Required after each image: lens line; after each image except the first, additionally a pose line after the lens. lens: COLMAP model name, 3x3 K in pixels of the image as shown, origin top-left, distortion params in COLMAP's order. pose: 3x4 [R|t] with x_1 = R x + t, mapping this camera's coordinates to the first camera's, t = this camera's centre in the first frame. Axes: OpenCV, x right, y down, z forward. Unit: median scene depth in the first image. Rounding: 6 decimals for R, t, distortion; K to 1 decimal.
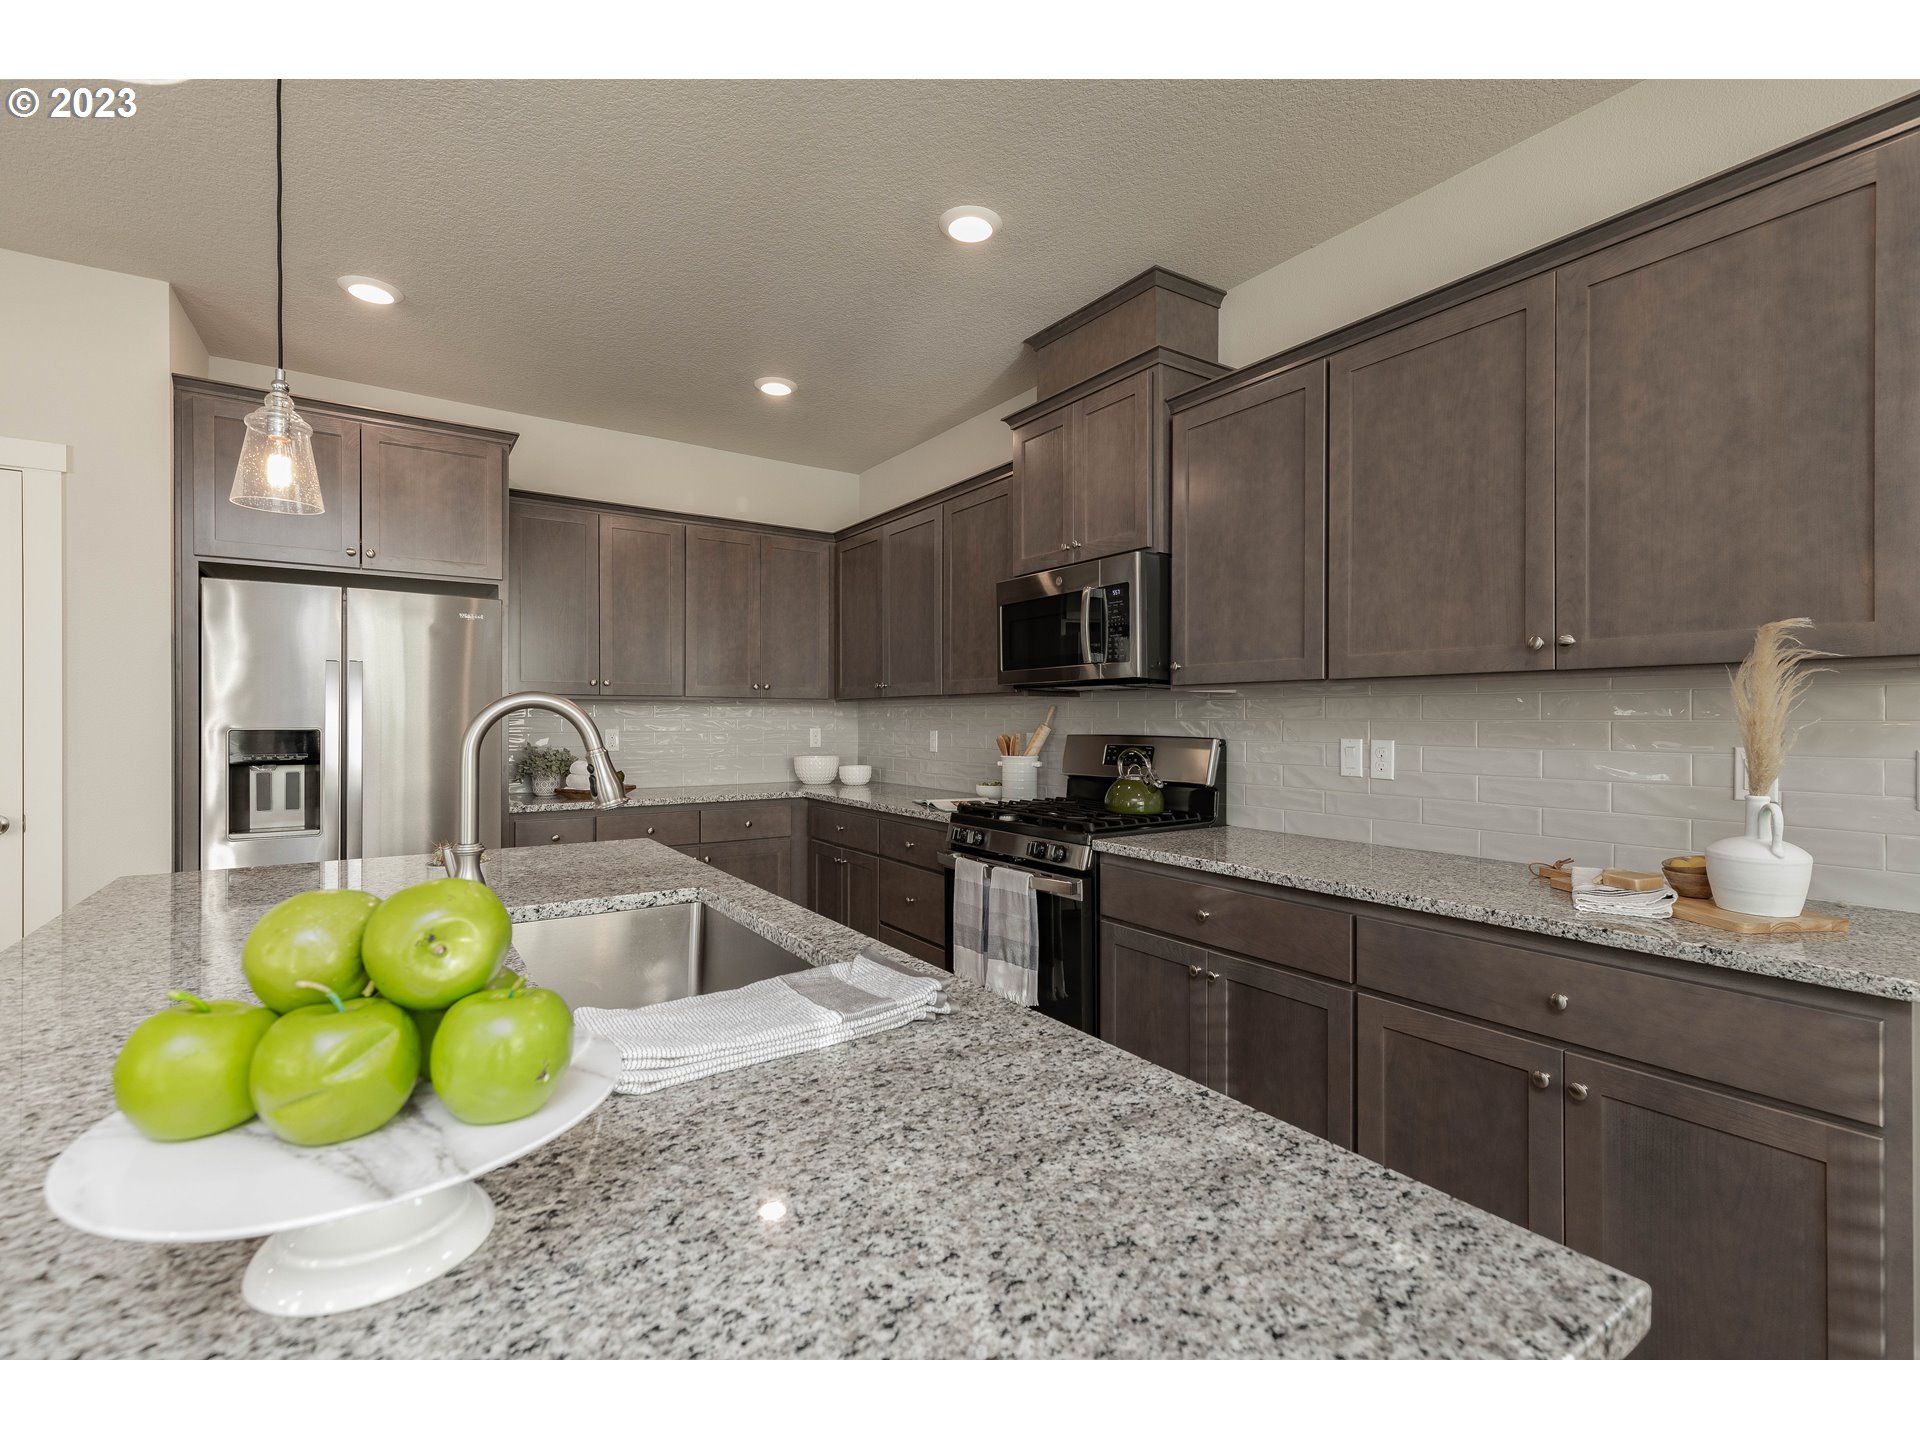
lens RADIAL K [[868.5, 0, 957.5], [0, 868.5, 723.6], [0, 0, 1]] dist [0.008595, 0.000256]
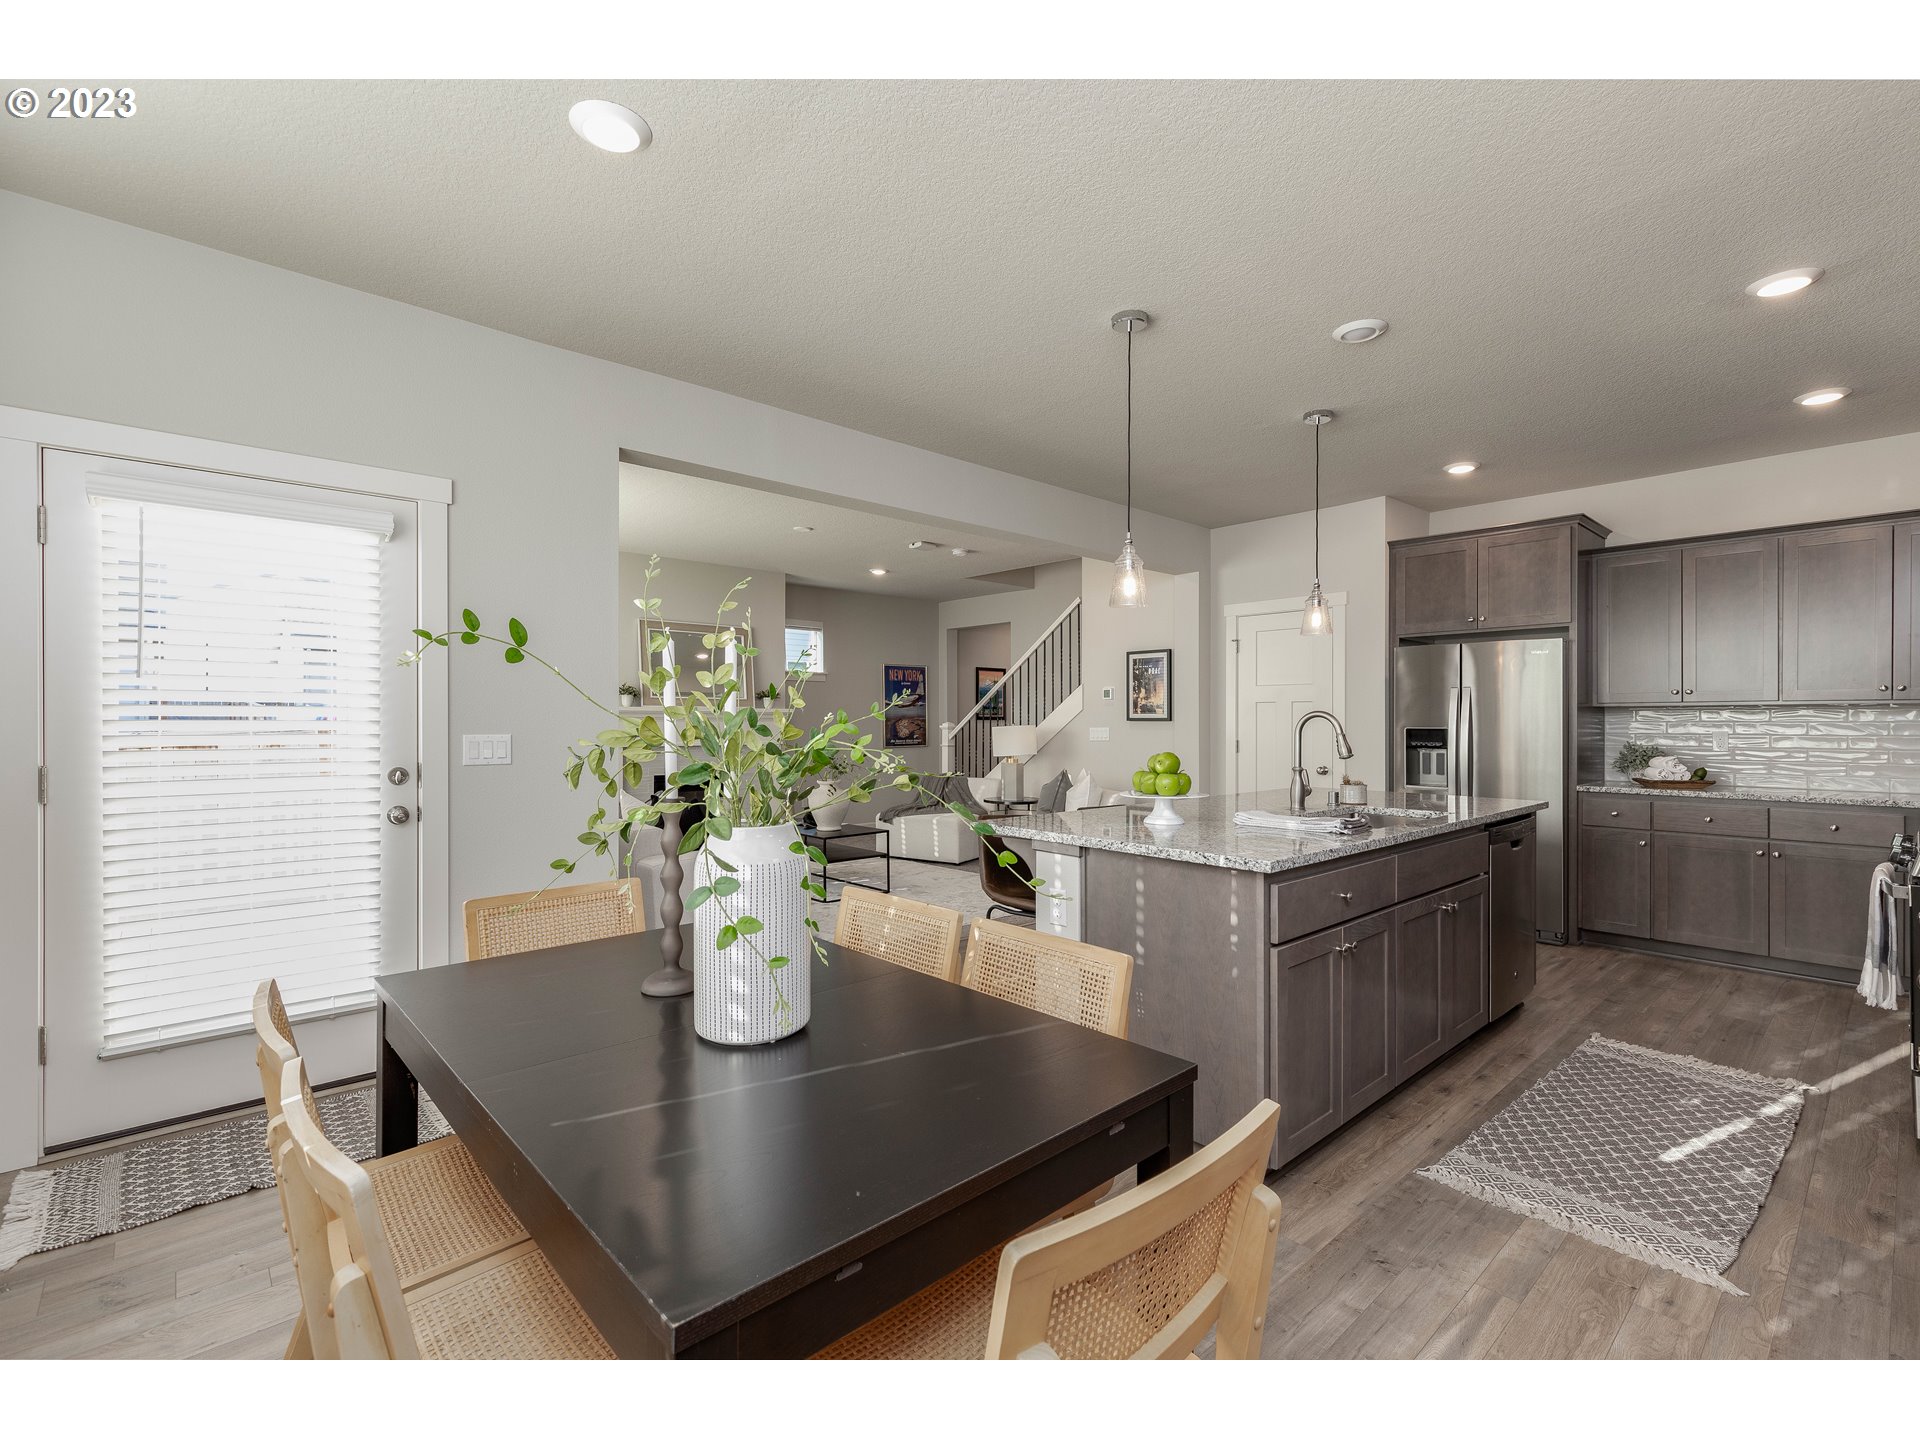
lens RADIAL K [[847.3, 0, 982.1], [0, 847.3, 721.8], [0, 0, 1]] dist [0.009501, -0.000032]
pose [[0.157033, -0.001488, -0.987592, 0.775135], [-0.006737, 0.999974, -0.002578, 0.004582], [0.987570, 0.007059, 0.157019, -0.159770]]
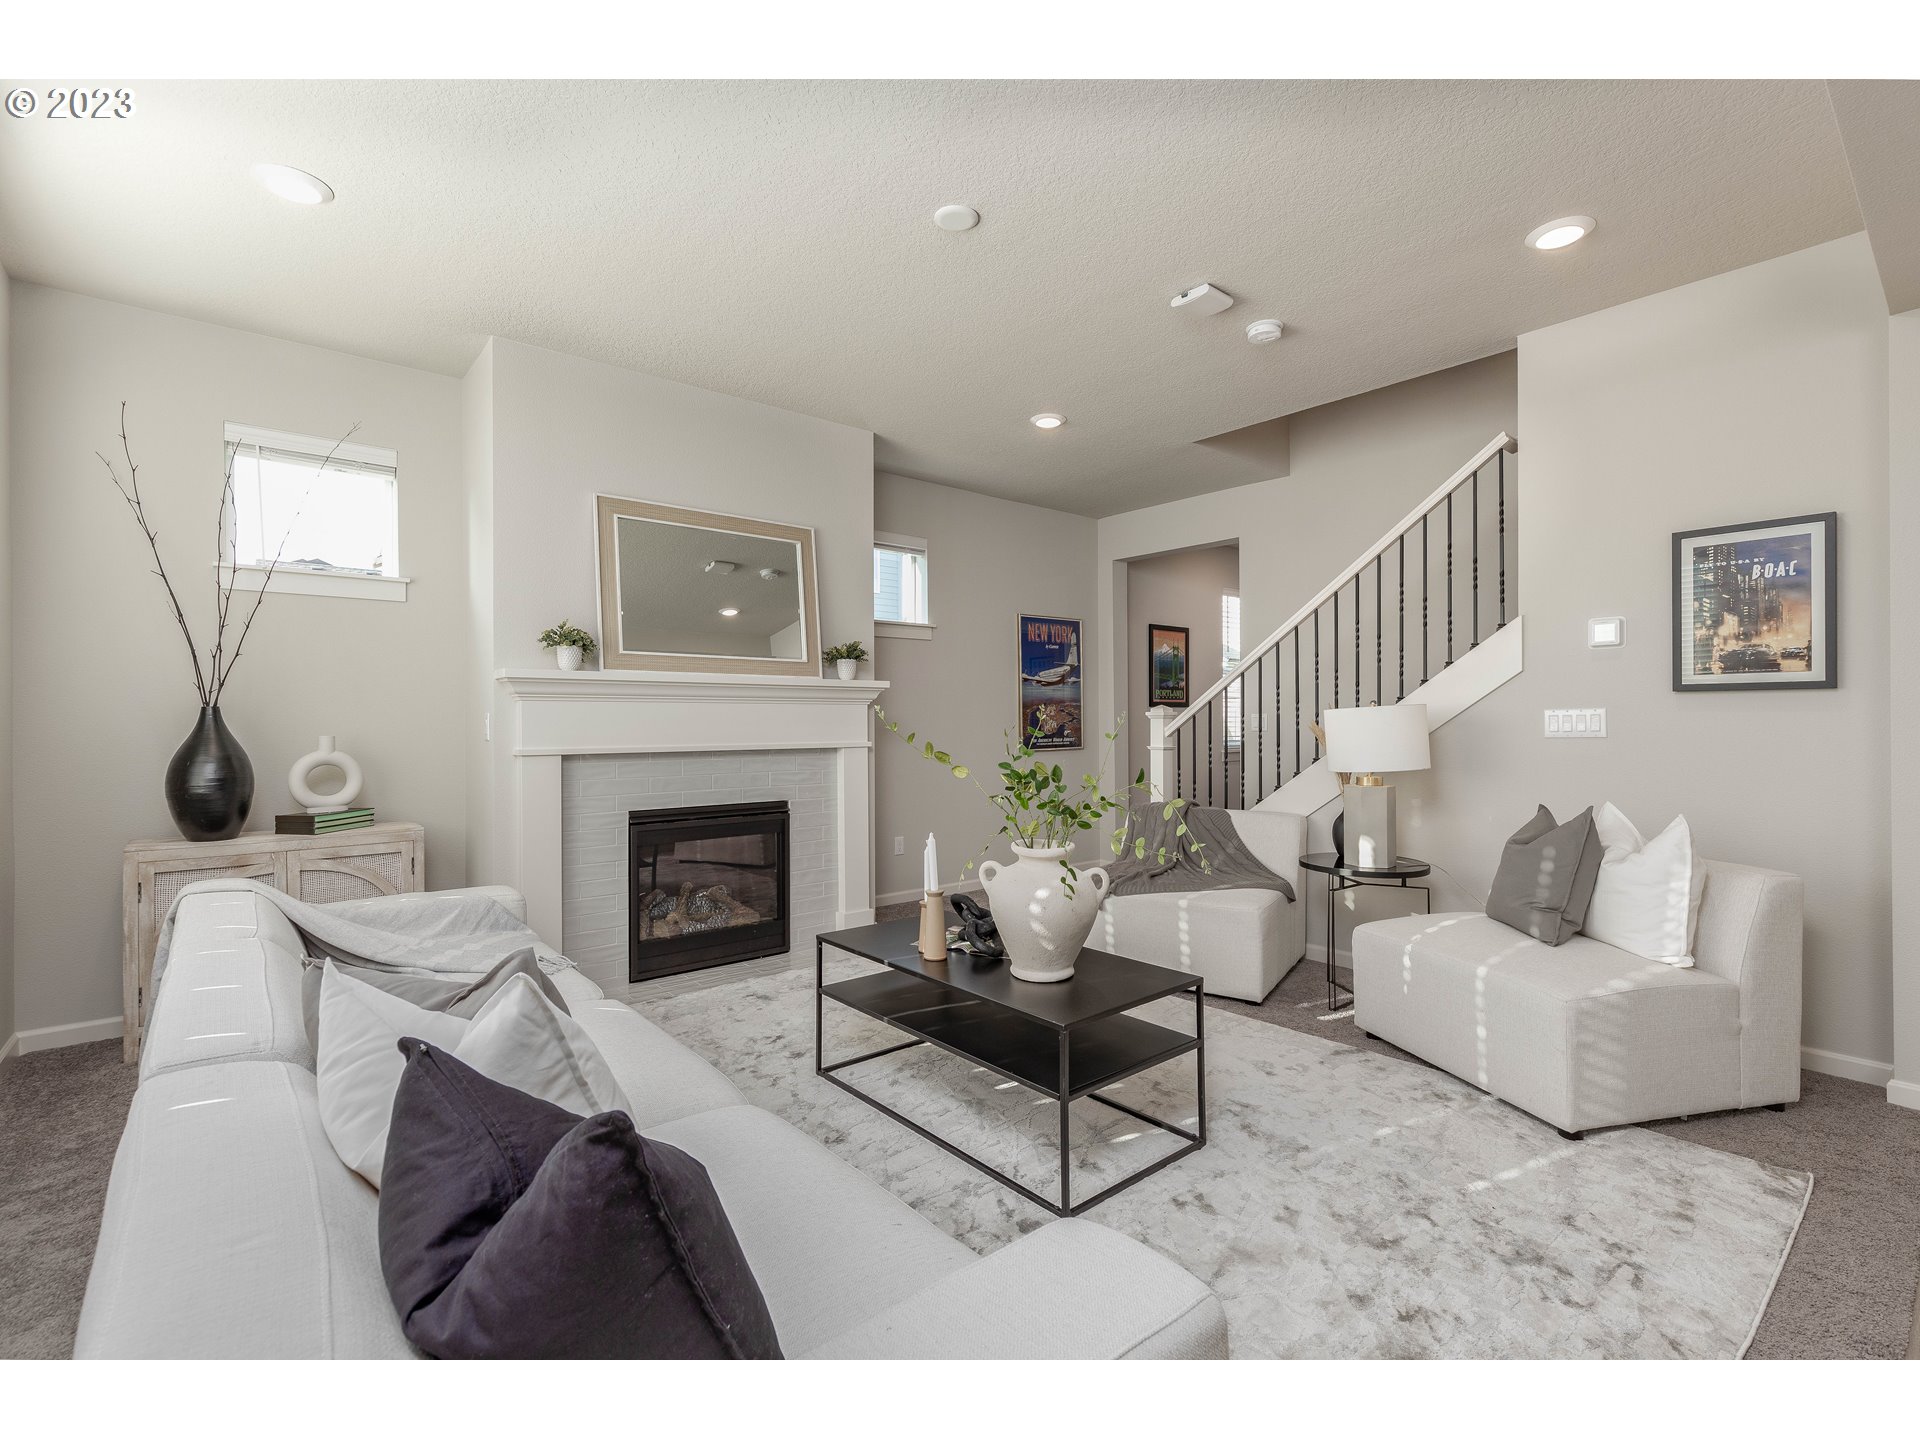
lens RADIAL K [[868.5, 0, 957.5], [0, 868.5, 723.6], [0, 0, 1]] dist [0.008595, 0.000256]
pose [[0.094467, 0.000058, -0.995528, -0.458372], [-0.000941, 1.000000, -0.000031, 0.032142], [0.995528, 0.000940, 0.094467, -0.350937]]
